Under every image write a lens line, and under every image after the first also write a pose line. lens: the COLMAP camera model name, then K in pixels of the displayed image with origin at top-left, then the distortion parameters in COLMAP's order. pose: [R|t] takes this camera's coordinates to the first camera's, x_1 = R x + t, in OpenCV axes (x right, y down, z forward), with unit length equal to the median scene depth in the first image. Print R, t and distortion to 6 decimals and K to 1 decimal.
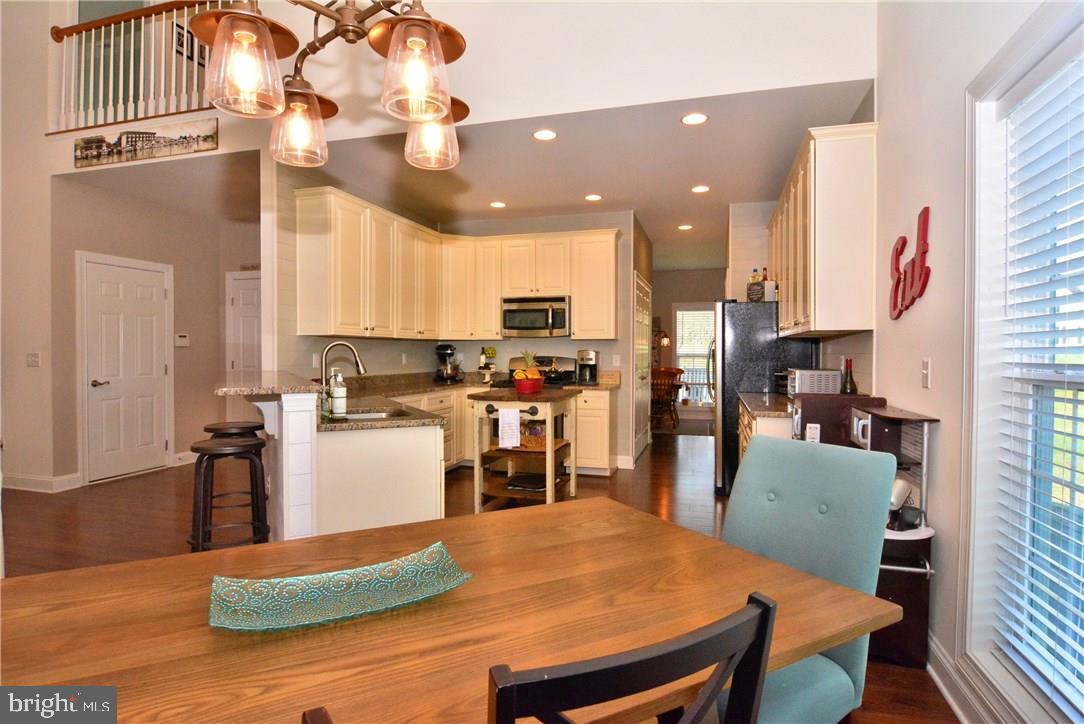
lens RADIAL K [[582.4, 0, 542.9], [0, 582.4, 359.1], [0, 0, 1]] dist [-0.019108, -0.002181]
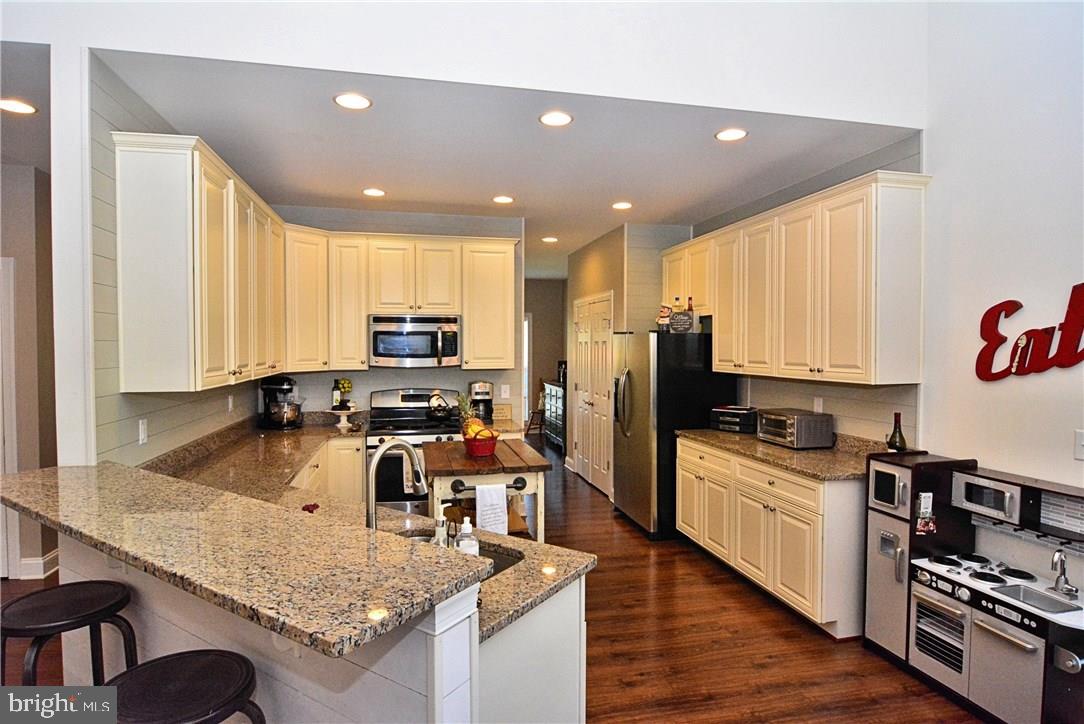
lens RADIAL K [[582.4, 0, 540.9], [0, 582.4, 361.2], [0, 0, 1]] dist [-0.019108, -0.002181]
pose [[0.872832, -0.015186, 0.487784, -0.252672], [0.007929, 0.999825, 0.016939, -0.058186], [-0.487956, -0.010918, 0.872800, 0.236336]]
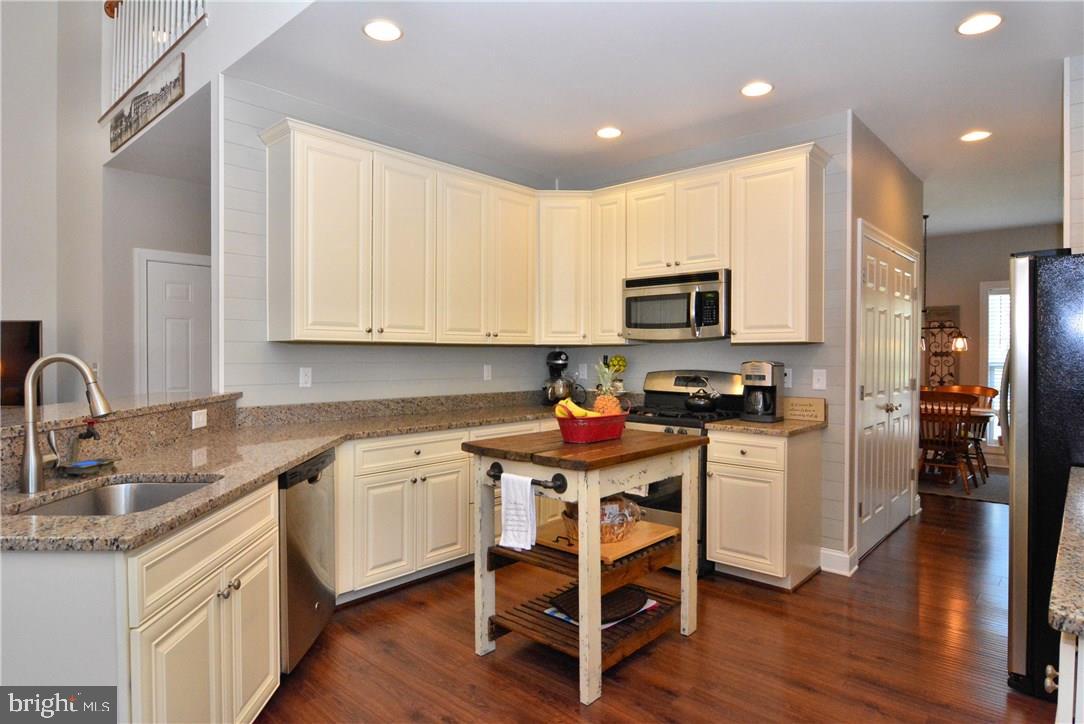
lens RADIAL K [[619.0, 0, 543.6], [0, 619.0, 359.5], [0, 0, 1]] dist [-0.001849, -0.003412]
pose [[0.901799, 0.002742, -0.432147, 0.148801], [-0.004603, 0.999984, -0.003261, -0.014120], [0.432131, 0.004930, 0.901797, 0.351697]]
